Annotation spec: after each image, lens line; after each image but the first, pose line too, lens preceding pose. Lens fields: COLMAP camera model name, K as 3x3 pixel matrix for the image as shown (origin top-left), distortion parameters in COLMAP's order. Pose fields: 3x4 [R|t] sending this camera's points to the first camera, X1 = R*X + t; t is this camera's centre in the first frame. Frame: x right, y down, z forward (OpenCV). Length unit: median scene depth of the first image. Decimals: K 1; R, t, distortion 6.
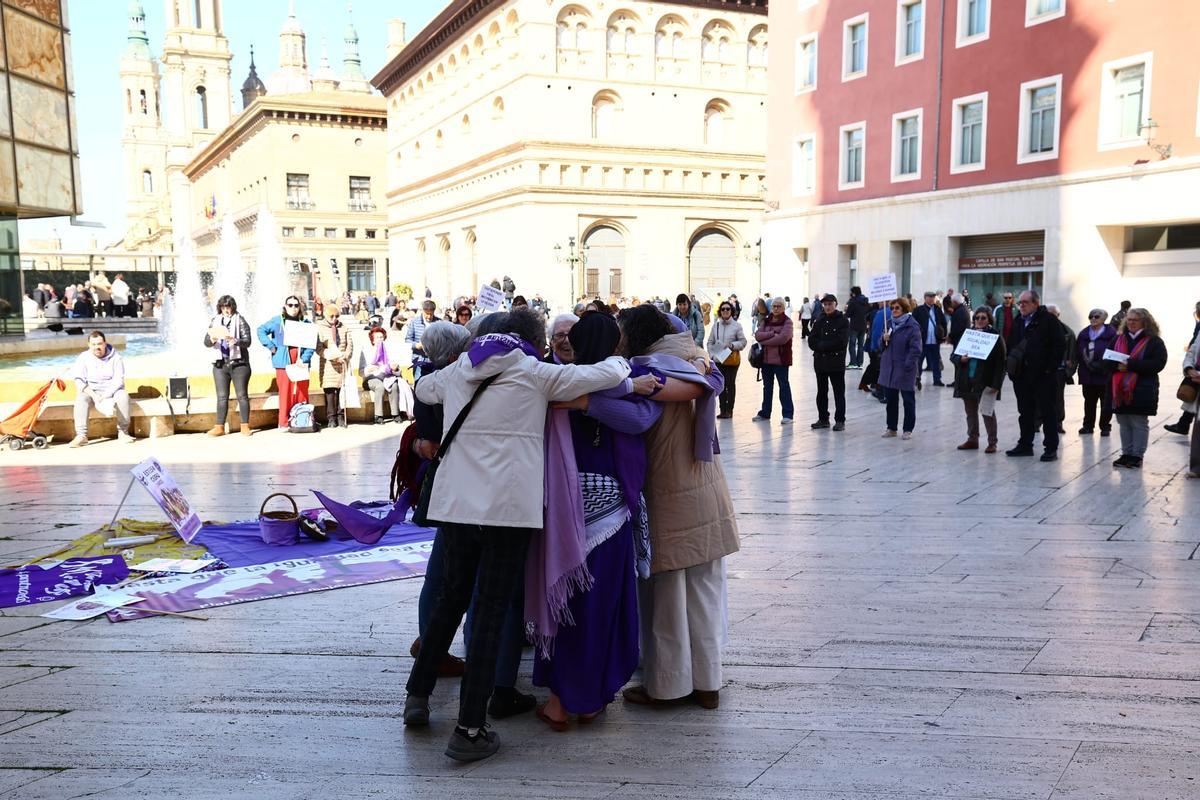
lens RADIAL K [[1121.5, 0, 600.0], [0, 1121.5, 400.0], [0, 0, 1]] dist [0.006087, 0.164279]
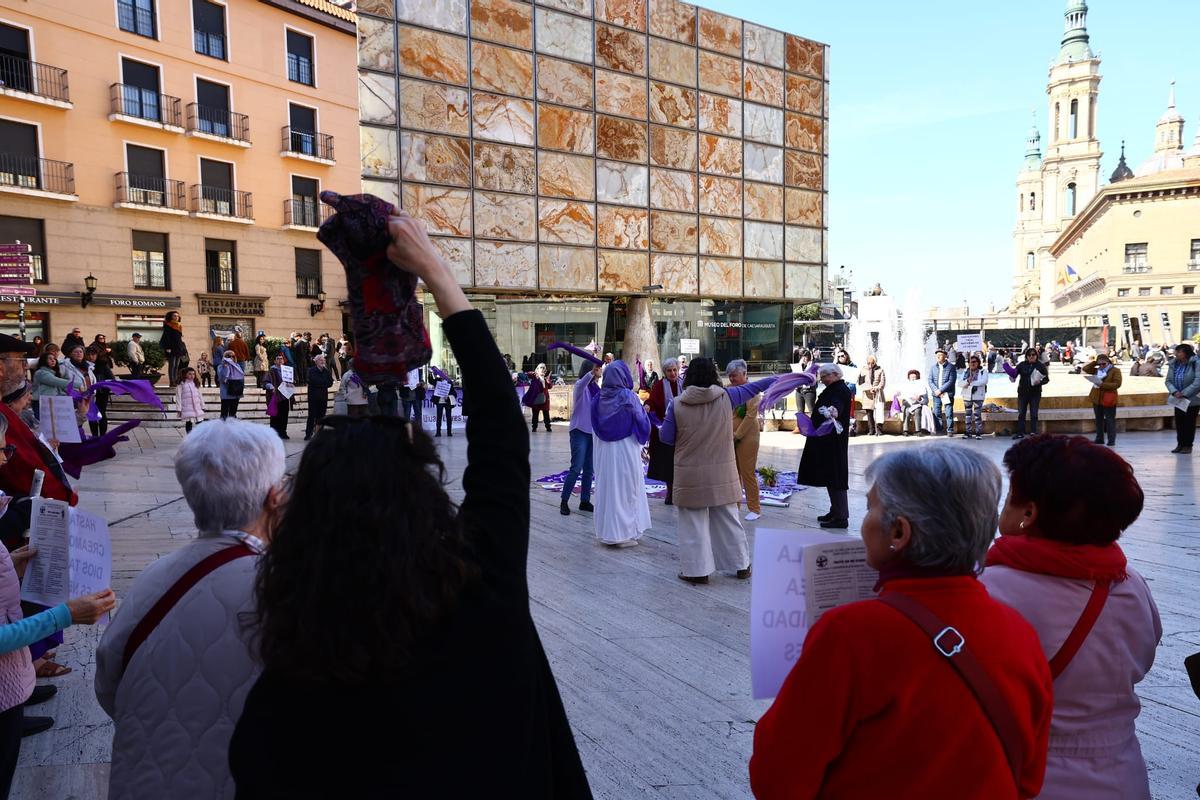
lens RADIAL K [[862.0, 0, 600.0], [0, 862.0, 400.0], [0, 0, 1]] dist [-0.001200, 0.058168]
pose [[0.589357, 0.041217, -0.806820, 0.125817], [-0.065144, 0.997870, 0.003391, -0.000789], [0.805242, 0.050561, 0.590787, 0.001348]]
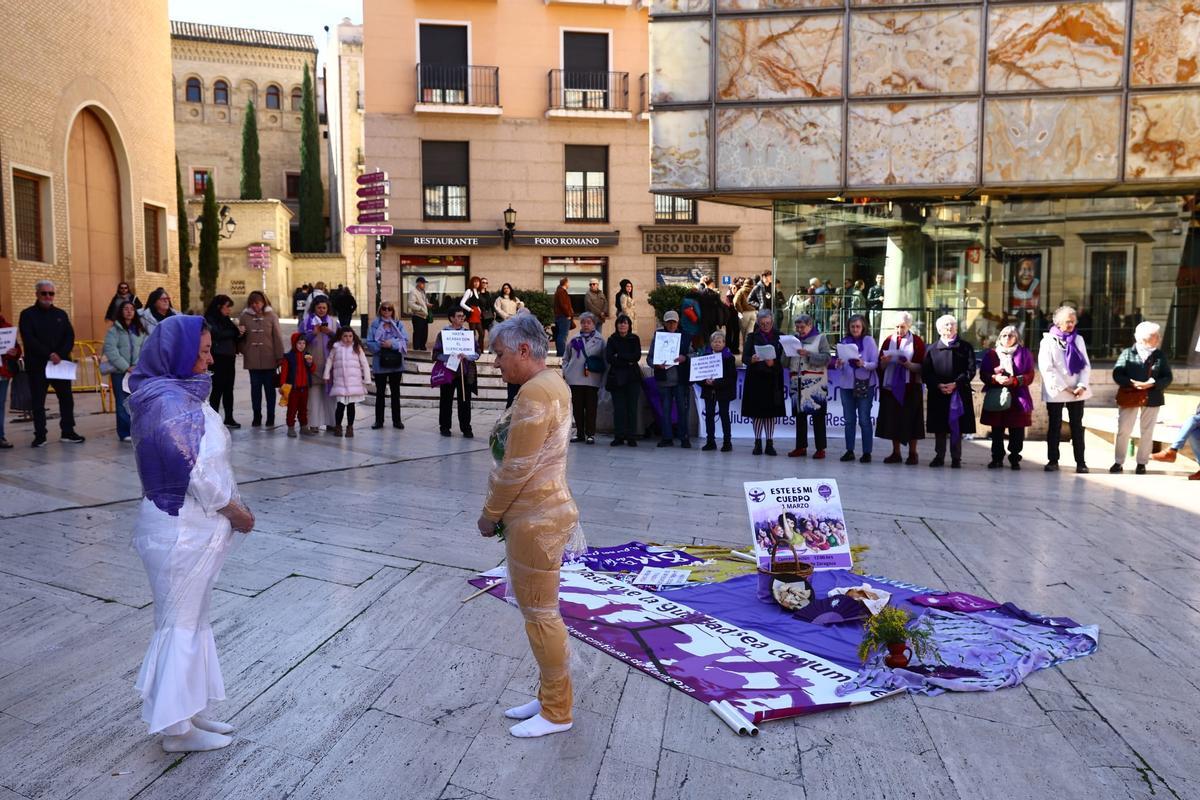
lens RADIAL K [[1202.8, 0, 600.0], [0, 1202.8, 400.0], [0, 0, 1]] dist [0.011851, 0.192817]
pose [[-0.101946, 0.070931, -0.992258, 0.091344], [-0.089634, 0.992743, 0.080174, -0.011545], [0.990744, 0.097113, -0.094848, 0.144936]]
